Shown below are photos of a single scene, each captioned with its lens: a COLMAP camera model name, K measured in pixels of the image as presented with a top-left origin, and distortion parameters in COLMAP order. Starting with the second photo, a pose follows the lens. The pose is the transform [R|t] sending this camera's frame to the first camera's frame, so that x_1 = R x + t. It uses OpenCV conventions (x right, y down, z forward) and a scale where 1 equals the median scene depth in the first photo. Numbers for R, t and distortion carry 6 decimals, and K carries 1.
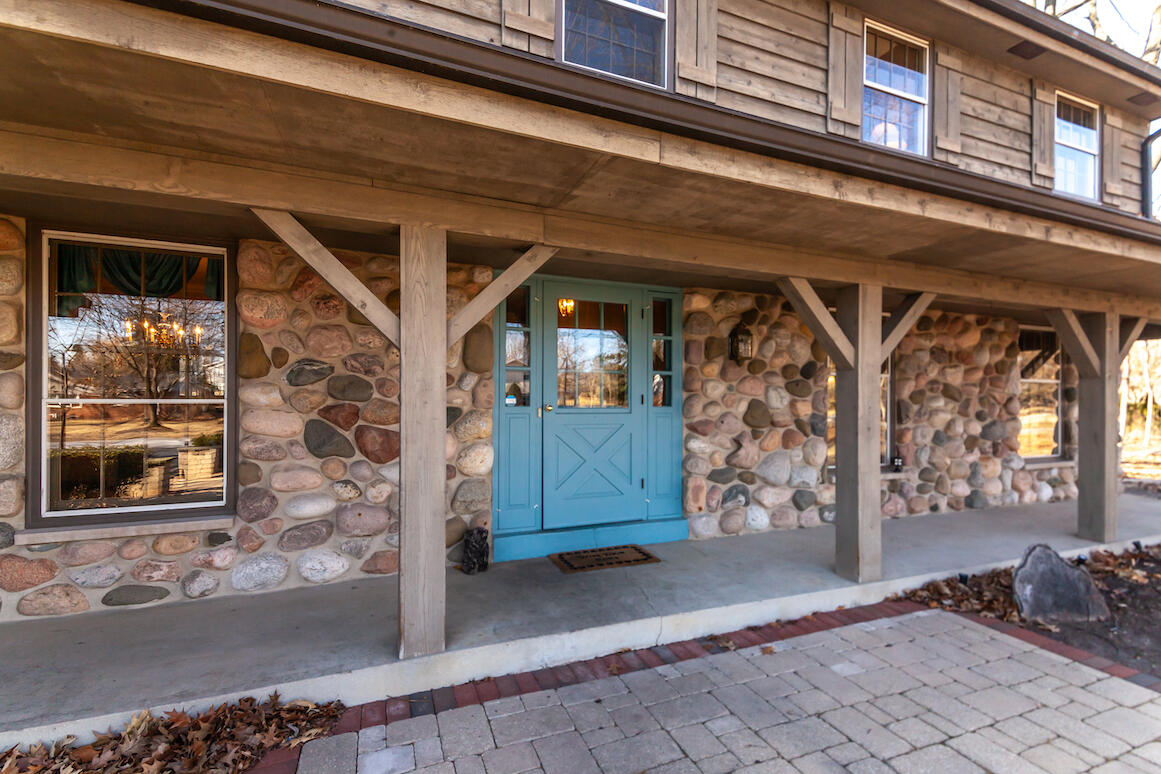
lens RADIAL K [[532.8, 0, 599.5], [0, 532.8, 401.1], [0, 0, 1]] dist [0.017929, -0.000066]
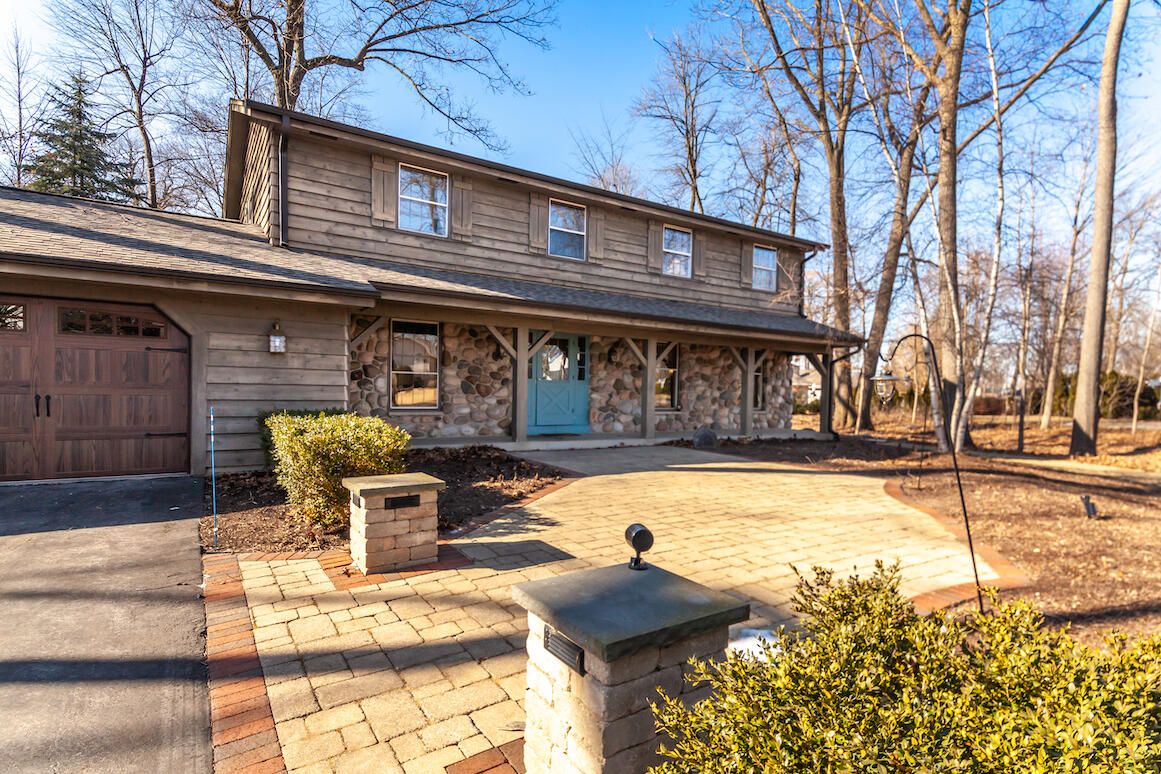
lens RADIAL K [[596.5, 0, 608.0], [0, 596.5, 401.6], [0, 0, 1]] dist [0.053599, -0.021816]
pose [[0.980648, 0.011357, 0.195450, -0.293403], [-0.014685, 0.999771, 0.015590, 0.062106], [-0.195228, -0.018158, 0.980590, -1.709947]]
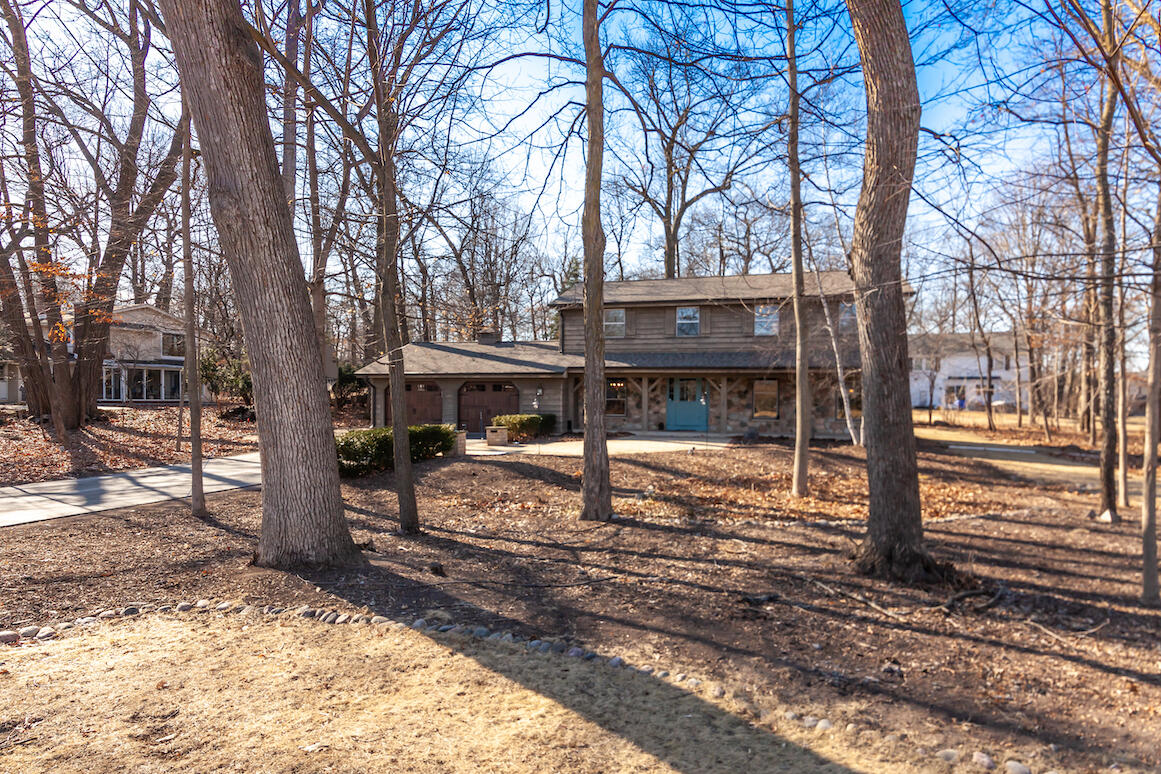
lens RADIAL K [[596.5, 0, 608.0], [0, 596.5, 401.6], [0, 0, 1]] dist [0.053599, -0.021816]
pose [[0.805147, 0.003269, -0.593066, 2.376962], [-0.005901, 0.999979, -0.002499, 0.032720], [0.593046, 0.005512, 0.805150, -3.423535]]
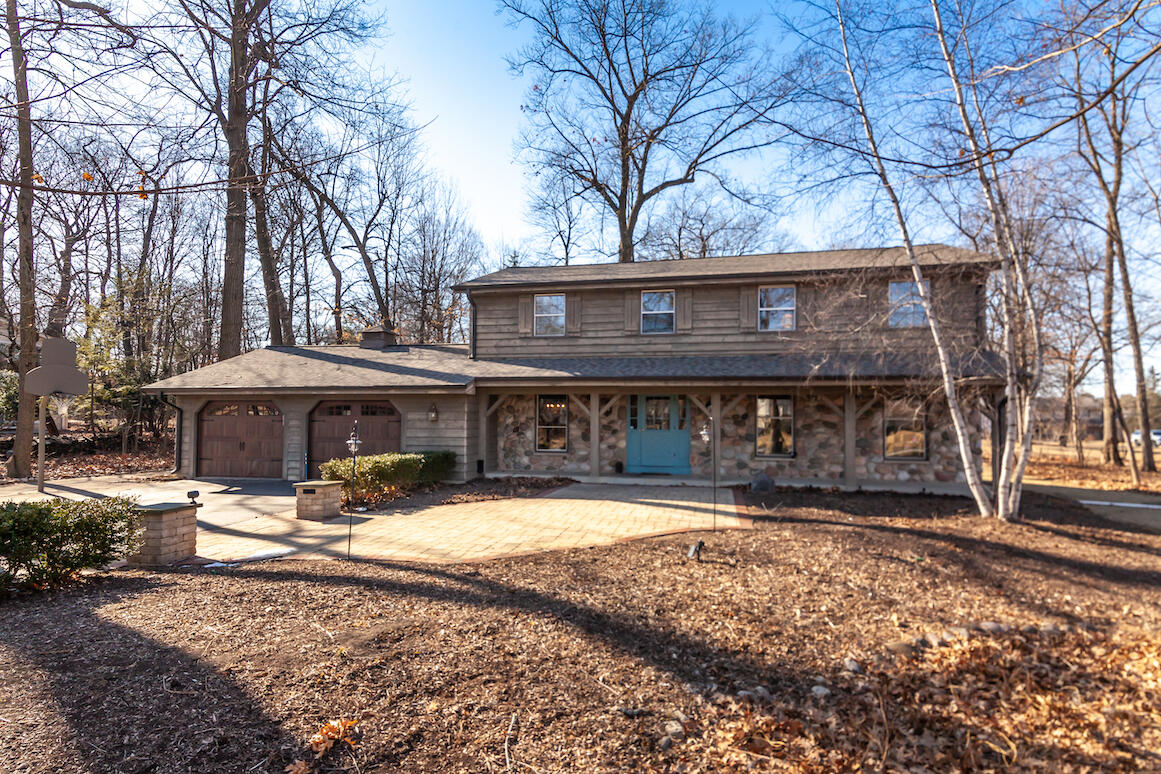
lens RADIAL K [[573.3, 0, 580.5], [0, 573.3, 387.0], [0, 0, 1]] dist [0.057905, 0.000017]
pose [[0.823939, -0.033559, -0.565684, 1.436226], [-0.005533, 0.997721, -0.067247, -0.008025], [0.566652, 0.058538, 0.821875, -1.938751]]
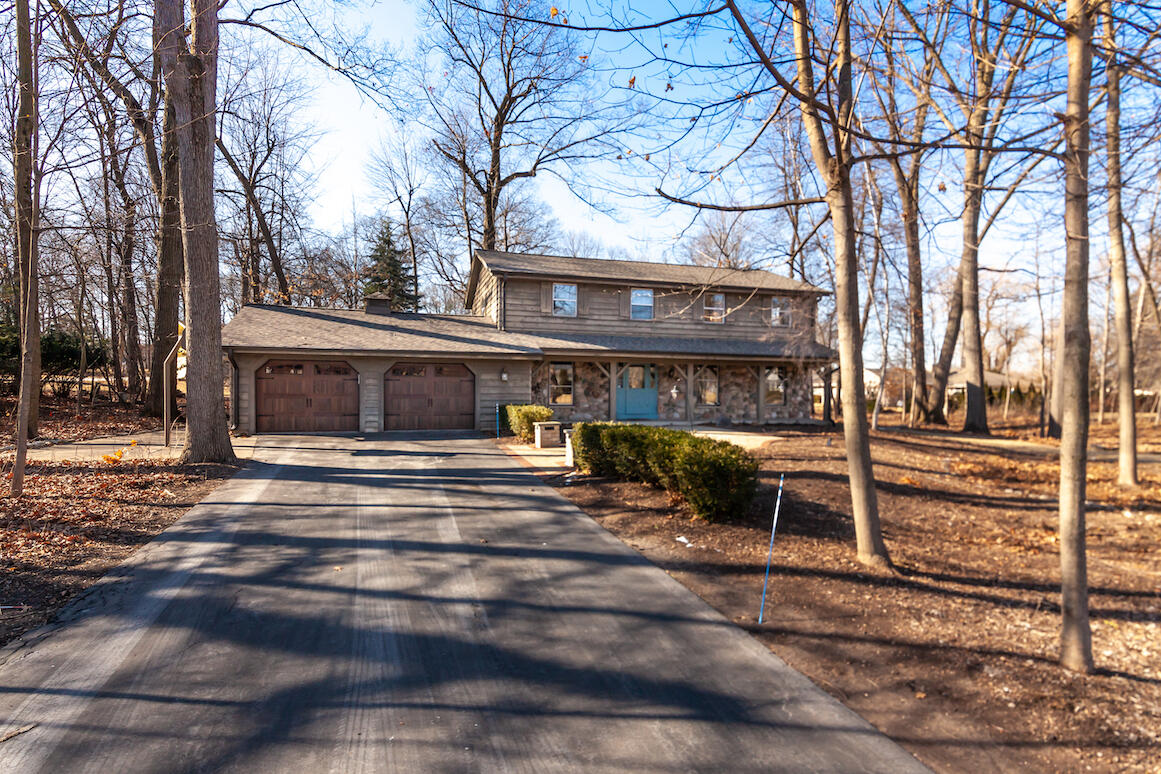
lens RADIAL K [[573.3, 0, 580.5], [0, 573.3, 387.0], [0, 0, 1]] dist [0.057905, 0.000017]
pose [[0.994161, 0.000336, -0.107902, 0.036237], [-0.001618, 0.999929, -0.011790, 0.054658], [0.107891, 0.011896, 0.994092, -3.559526]]
